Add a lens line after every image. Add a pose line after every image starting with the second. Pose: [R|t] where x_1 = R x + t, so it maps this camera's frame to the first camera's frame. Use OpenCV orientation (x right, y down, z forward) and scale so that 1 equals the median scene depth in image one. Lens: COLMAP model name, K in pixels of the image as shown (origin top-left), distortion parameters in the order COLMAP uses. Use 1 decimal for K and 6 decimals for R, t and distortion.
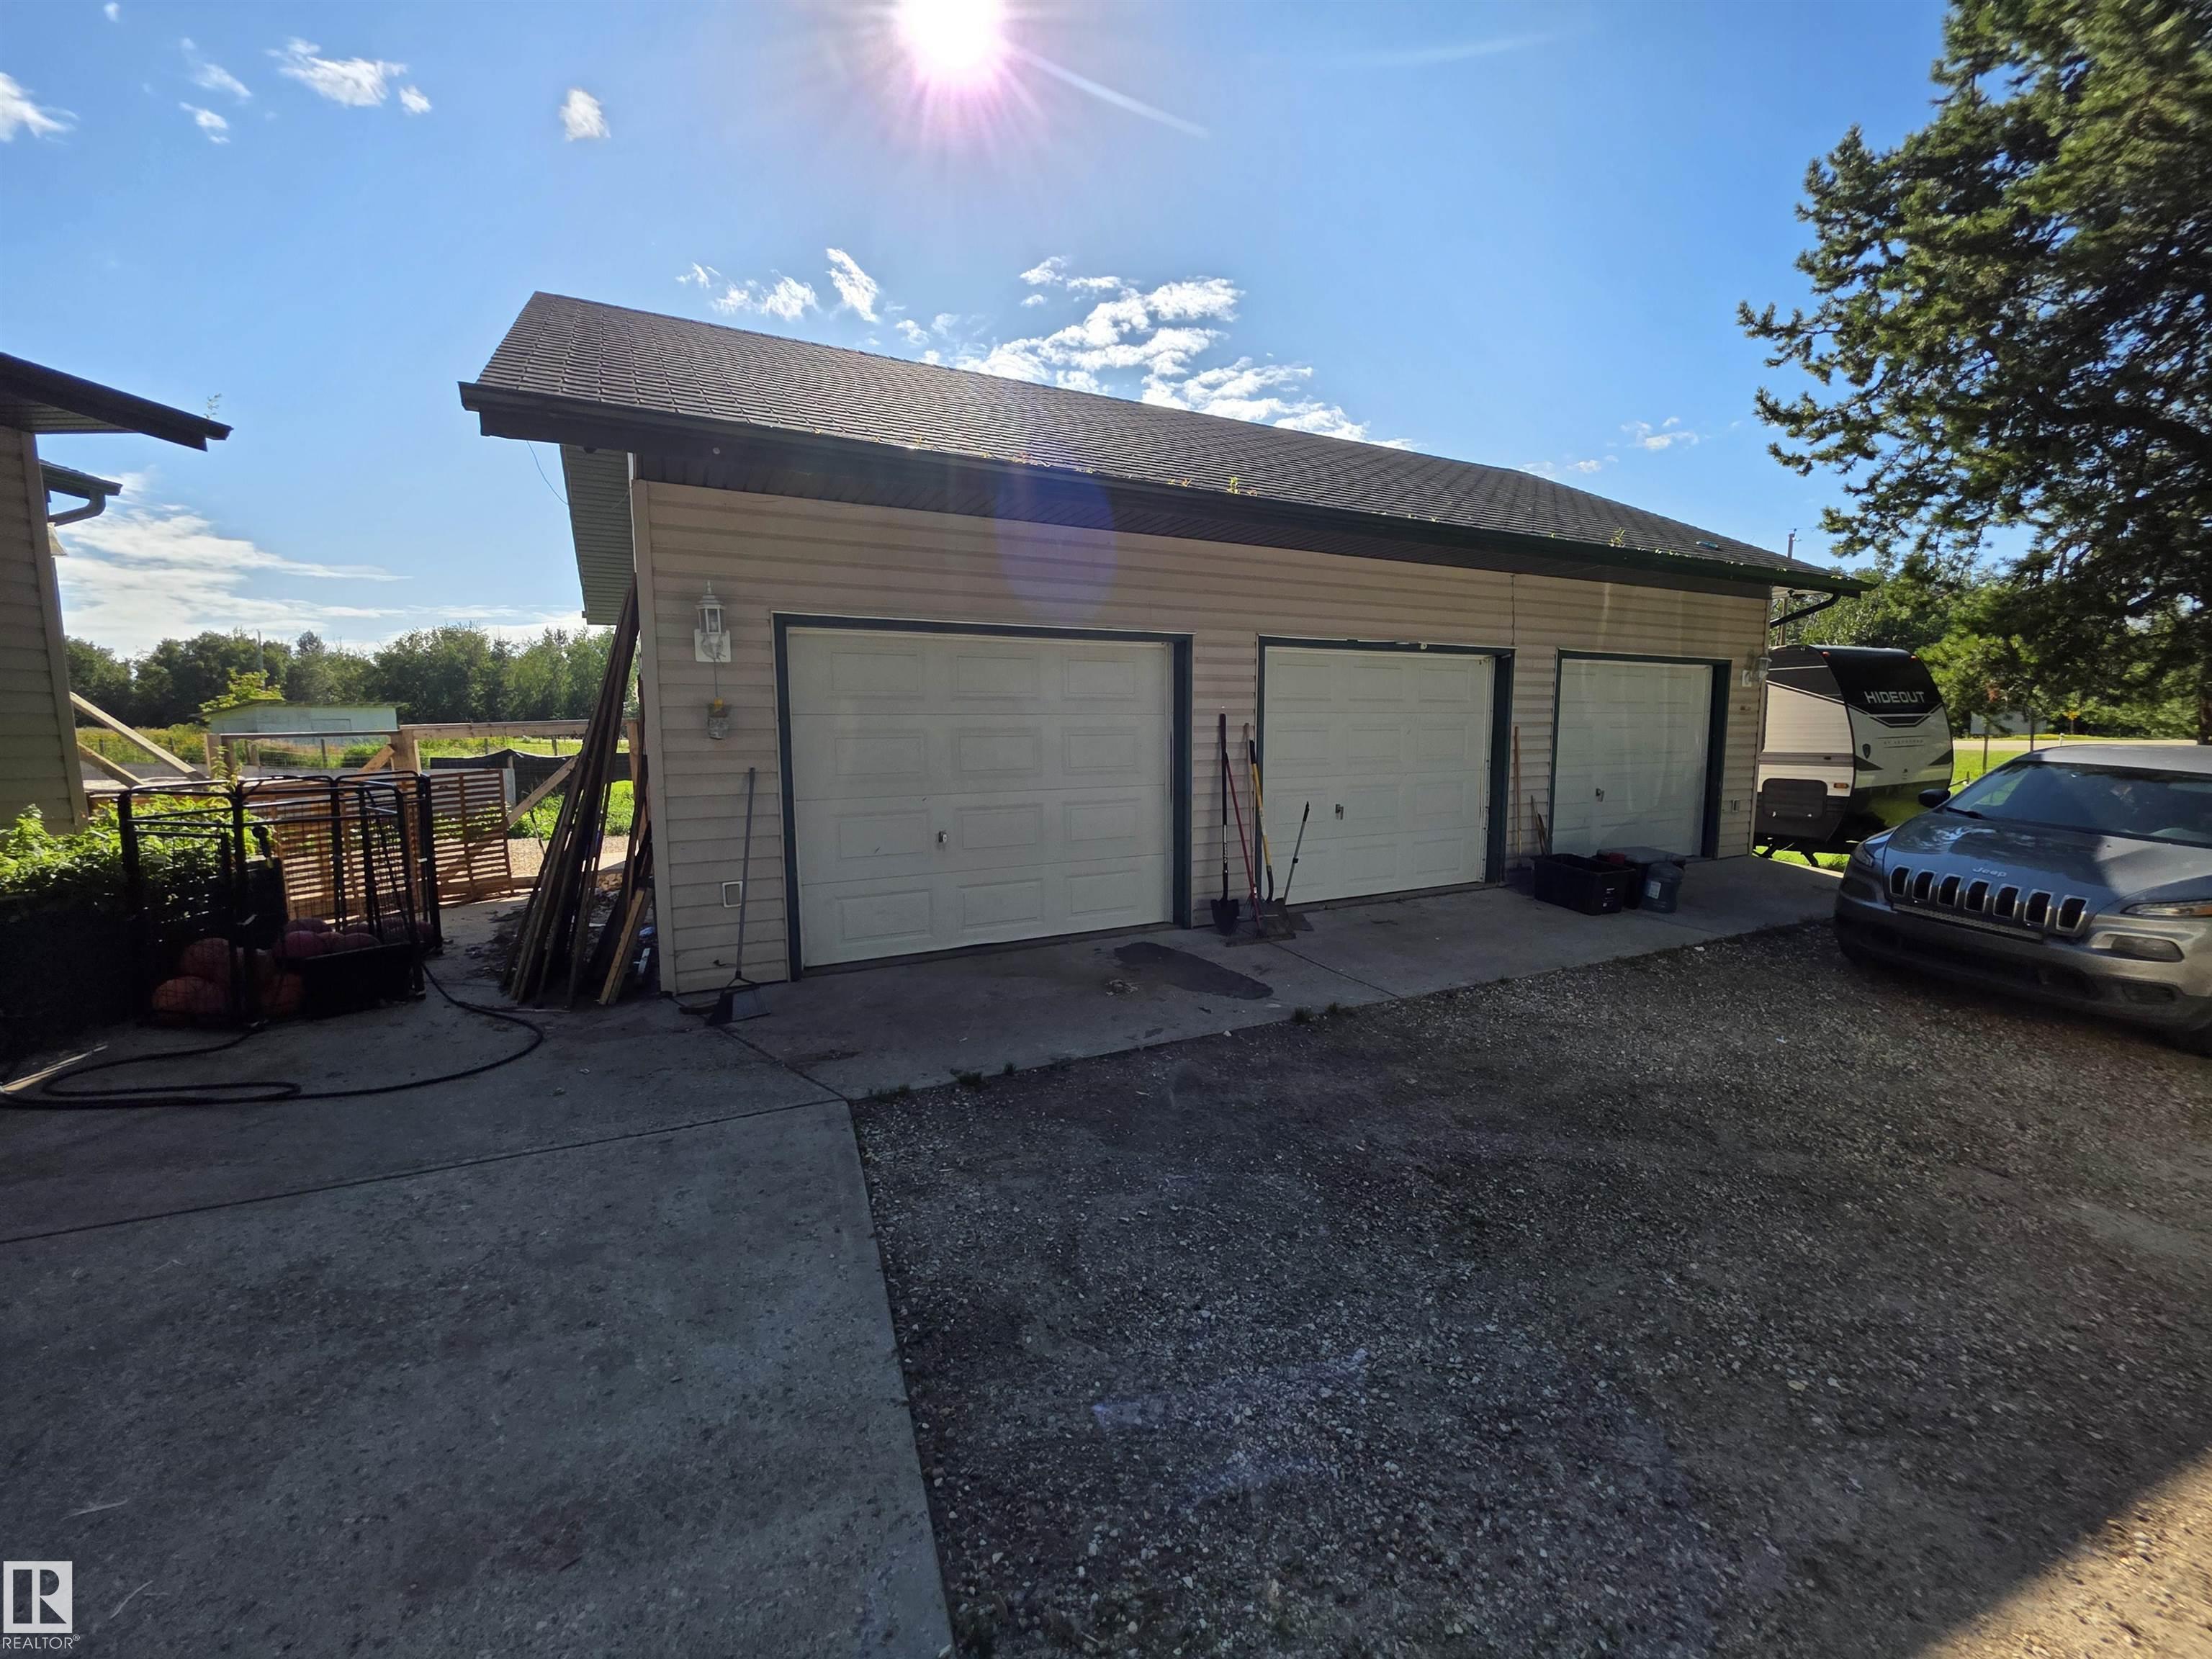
lens RADIAL K [[881.1, 0, 1107.2], [0, 881.1, 823.0], [0, 0, 1]] dist [-0.001407, -0.000623]
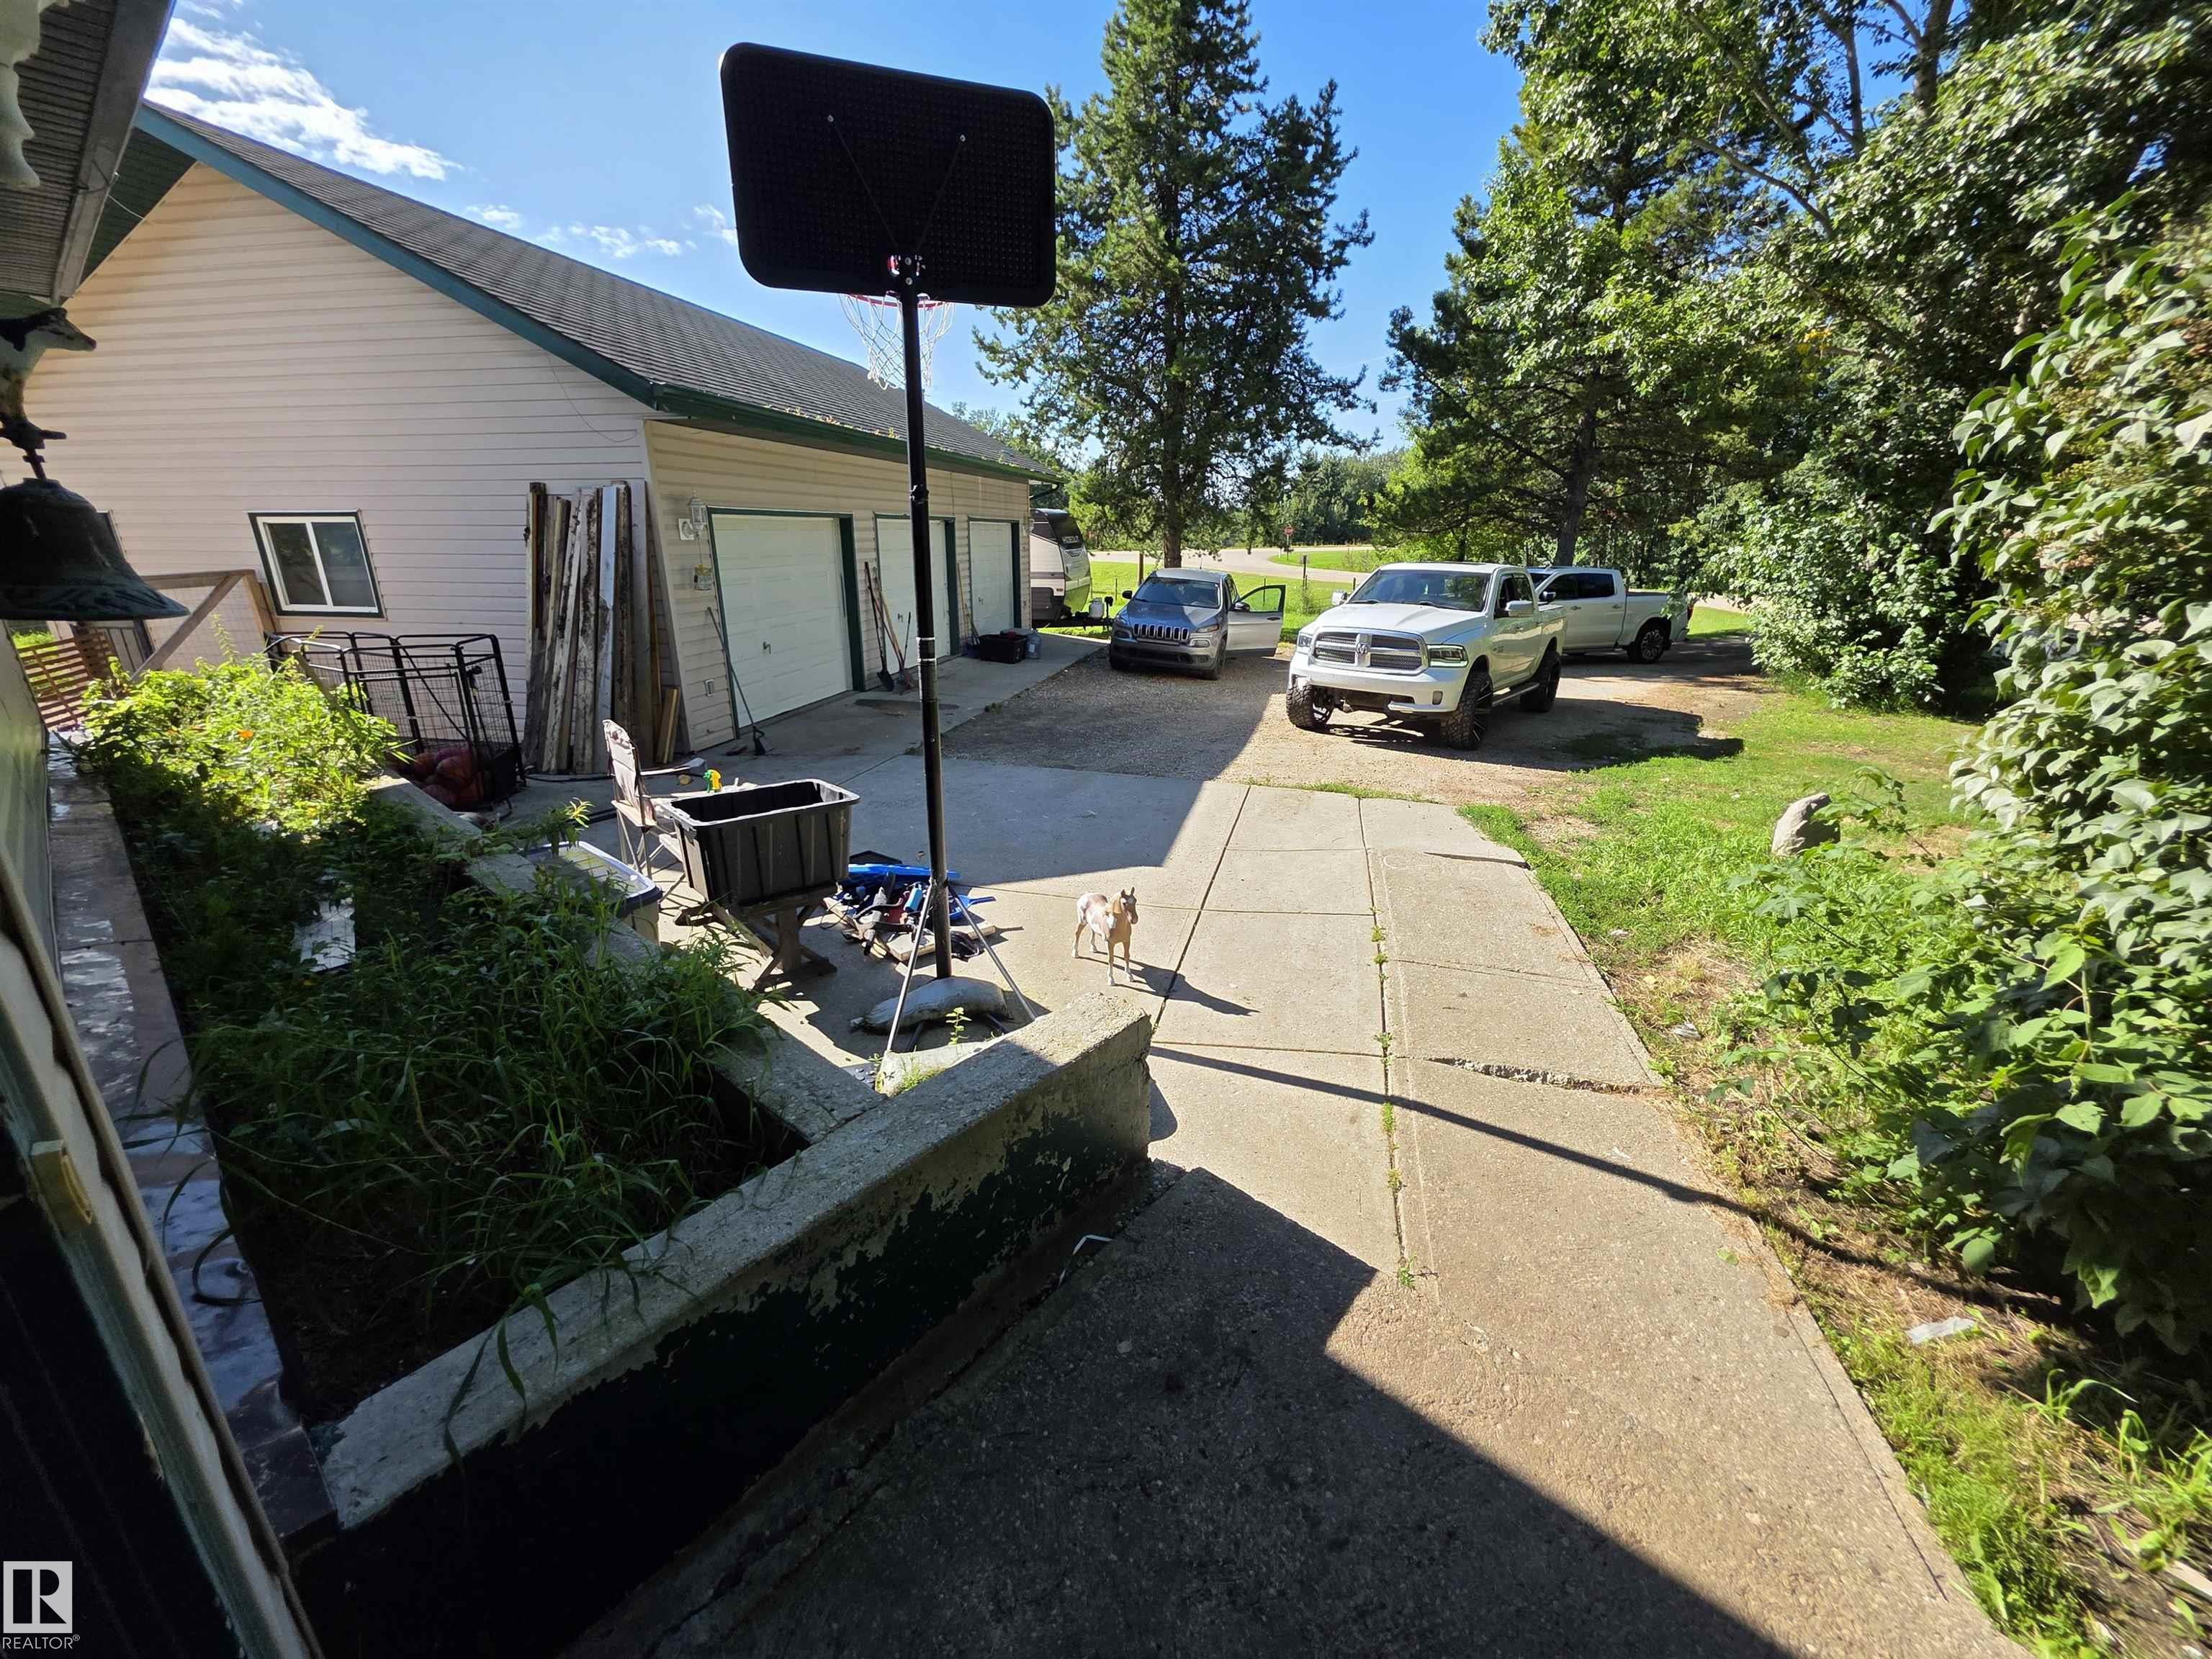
lens RADIAL K [[881.1, 0, 1107.2], [0, 881.1, 823.0], [0, 0, 1]] dist [-0.001407, -0.000623]
pose [[0.629644, -0.238173, 0.739474, -0.977834], [0.084016, 0.967140, 0.239963, -0.006135], [-0.772327, -0.088964, 0.628964, -0.481547]]
